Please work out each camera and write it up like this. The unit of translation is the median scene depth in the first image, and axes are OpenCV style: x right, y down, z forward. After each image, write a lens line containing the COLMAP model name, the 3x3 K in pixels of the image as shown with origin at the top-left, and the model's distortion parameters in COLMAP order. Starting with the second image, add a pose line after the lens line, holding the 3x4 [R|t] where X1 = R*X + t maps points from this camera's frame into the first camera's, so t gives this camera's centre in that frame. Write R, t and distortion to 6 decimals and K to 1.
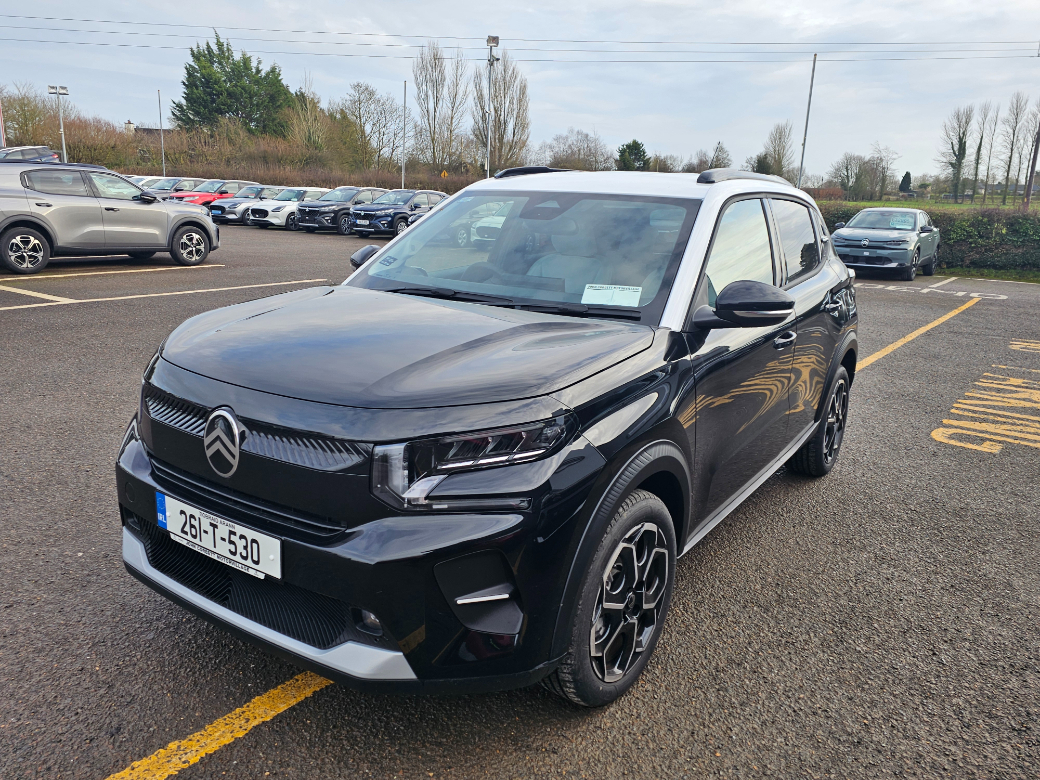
lens RADIAL K [[784.2, 0, 520.0], [0, 784.2, 390.0], [0, 0, 1]] dist [0.054815, -0.083199]
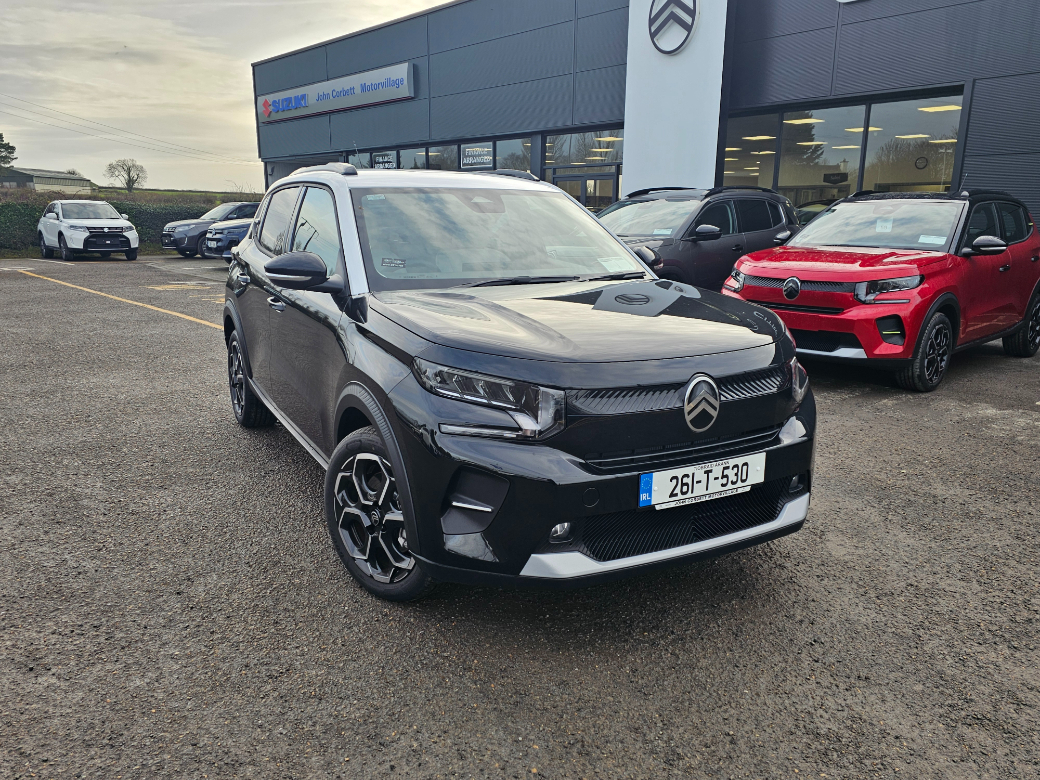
lens RADIAL K [[754.9, 0, 520.0], [0, 754.9, 390.0], [0, 0, 1]] dist [0.079668, -0.071458]
pose [[0.462287, -0.236229, 0.854685, -1.472115], [0.216309, 0.964786, 0.149661, -0.184863], [-0.859942, 0.115690, 0.497107, 0.646404]]
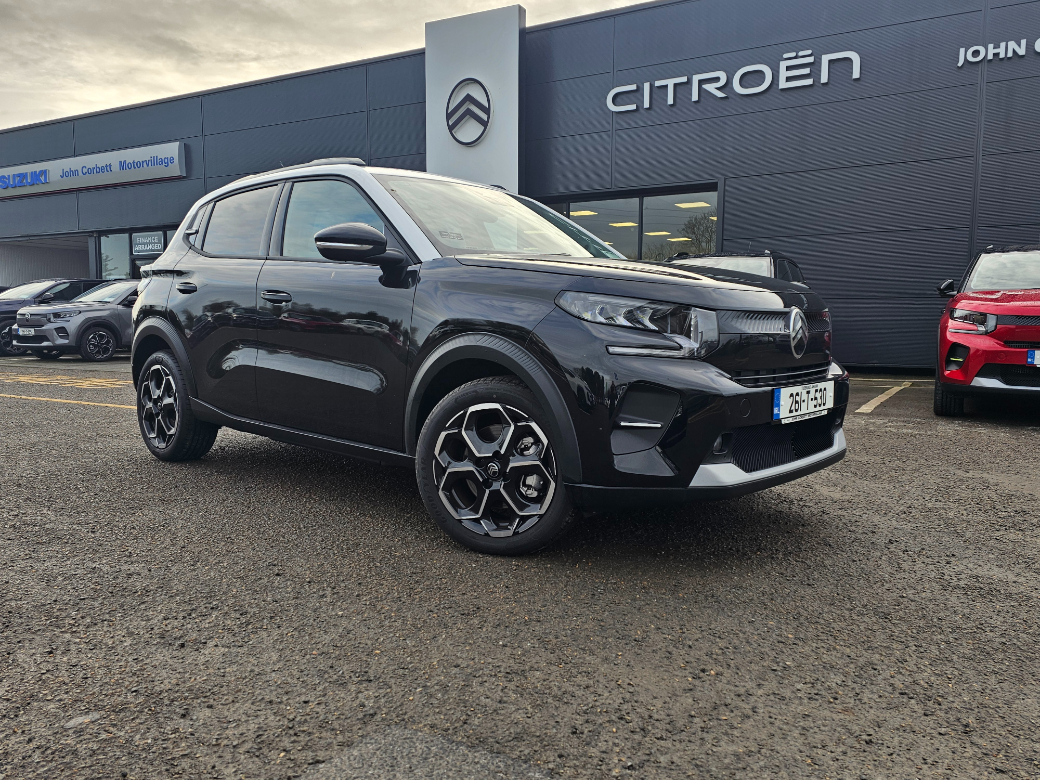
lens RADIAL K [[754.9, 0, 520.0], [0, 754.9, 390.0], [0, 0, 1]] dist [0.079668, -0.071458]
pose [[0.155673, -0.135342, 0.978493, -1.740204], [0.231489, 0.967984, 0.097060, -0.076124], [-0.960301, 0.211401, 0.182019, 1.224301]]
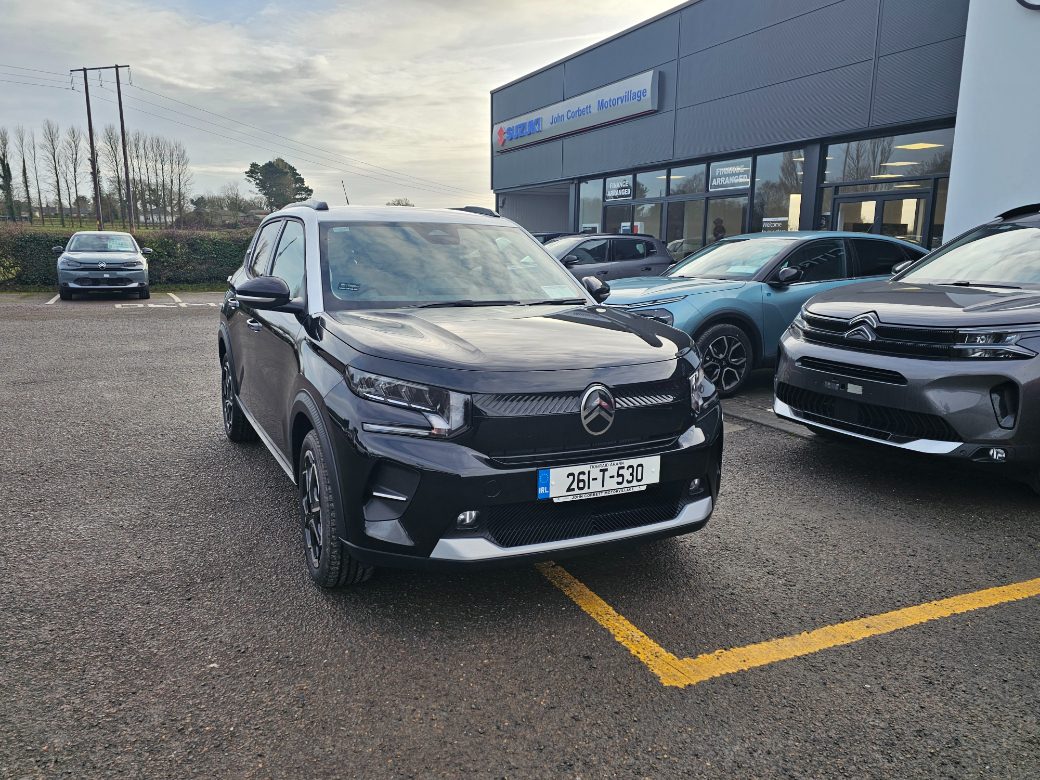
lens RADIAL K [[754.9, 0, 520.0], [0, 754.9, 390.0], [0, 0, 1]] dist [0.079668, -0.071458]
pose [[0.491441, -0.188802, 0.850200, -1.530804], [0.206517, 0.973639, 0.096841, -0.120064], [-0.846071, 0.127990, 0.517476, 0.420643]]
